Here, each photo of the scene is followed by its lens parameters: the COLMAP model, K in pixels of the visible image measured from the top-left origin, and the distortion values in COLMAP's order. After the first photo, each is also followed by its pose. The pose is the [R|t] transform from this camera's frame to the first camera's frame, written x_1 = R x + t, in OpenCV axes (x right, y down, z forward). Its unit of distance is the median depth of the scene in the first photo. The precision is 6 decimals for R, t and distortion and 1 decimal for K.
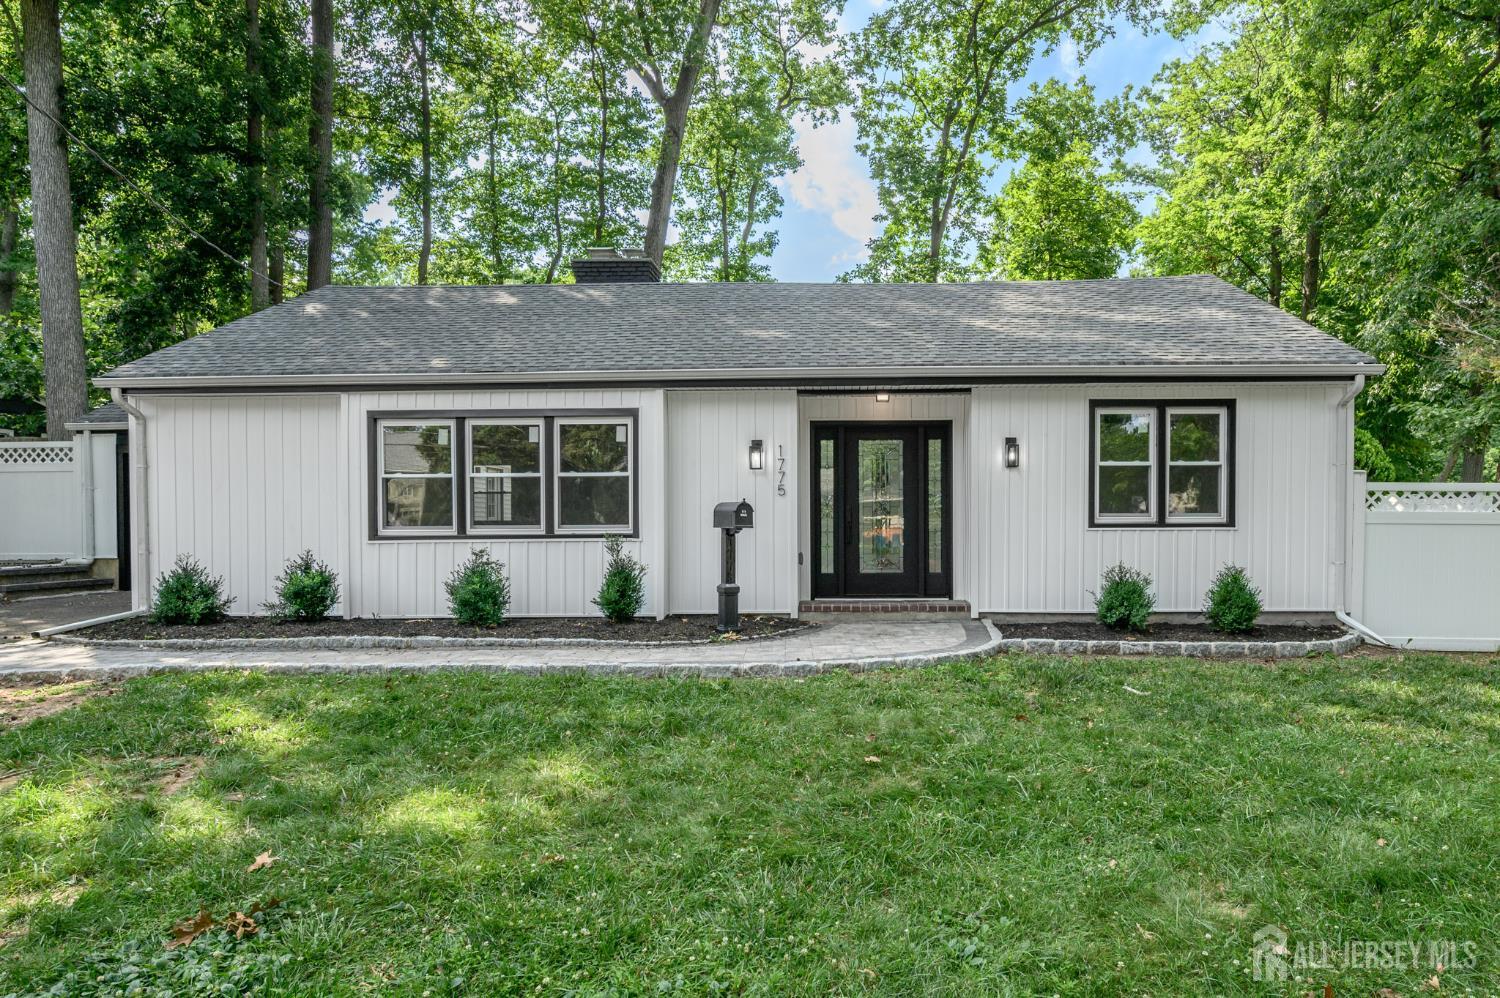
lens RADIAL K [[898.0, 0, 750.3], [0, 898.0, 535.4], [0, 0, 1]] dist [-0.014861, -0.001001]
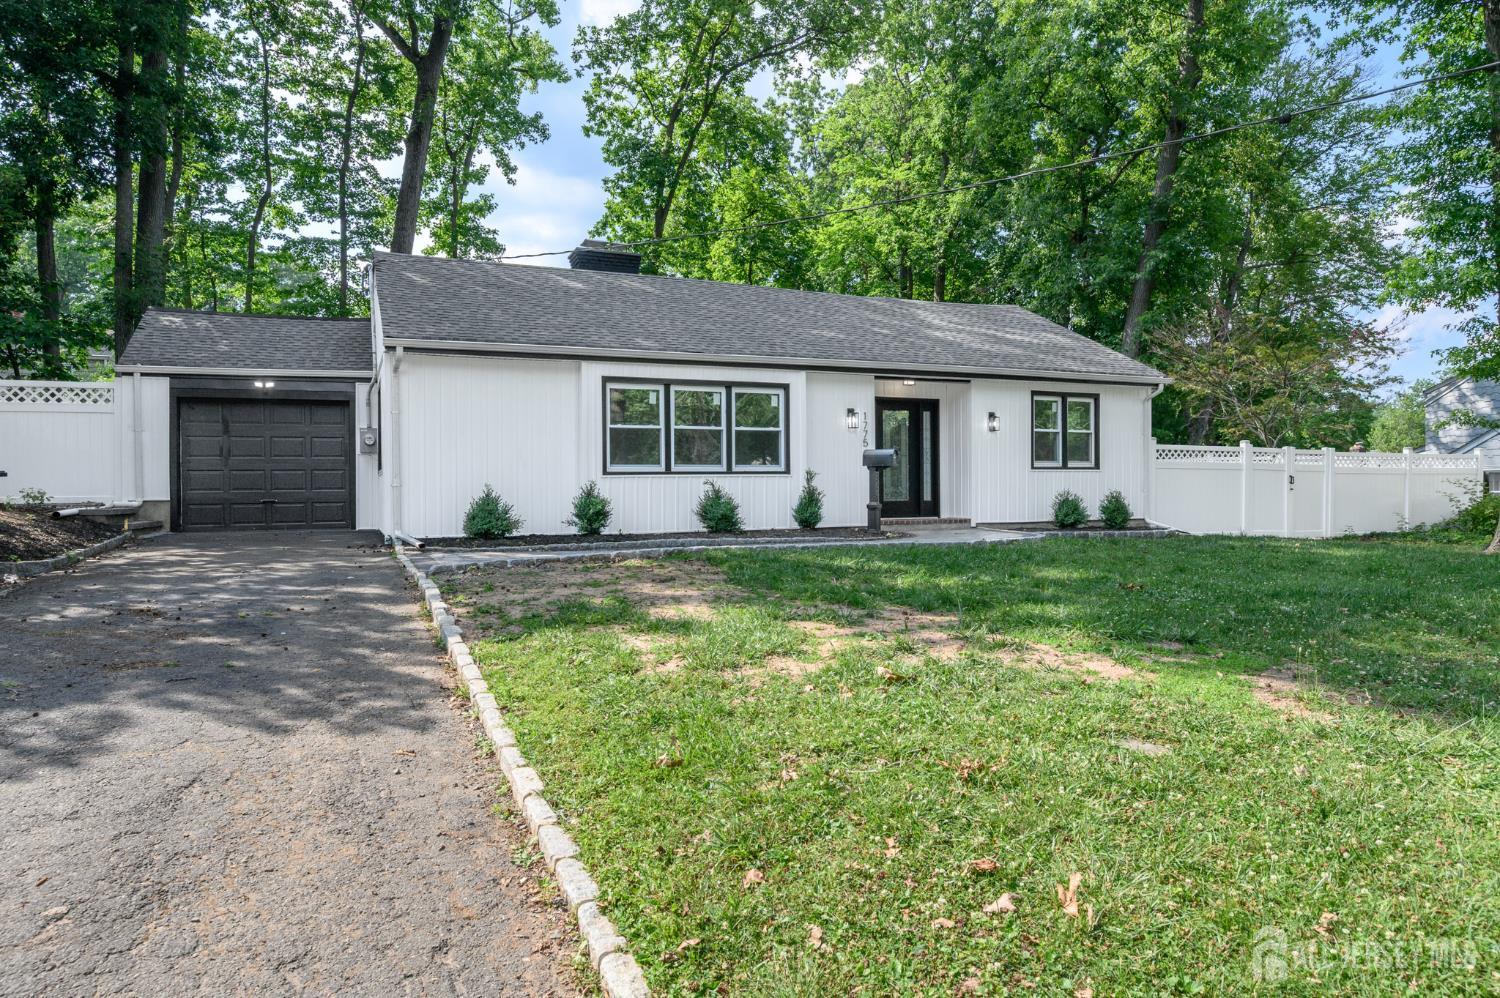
lens RADIAL K [[897.1, 0, 750.0], [0, 897.1, 499.0], [0, 0, 1]] dist [-0.025906, -0.000255]
pose [[0.911363, -0.007053, 0.411542, -0.736428], [0.006873, 0.999975, 0.001918, 0.037314], [-0.411545, 0.001081, 0.911389, -0.262501]]
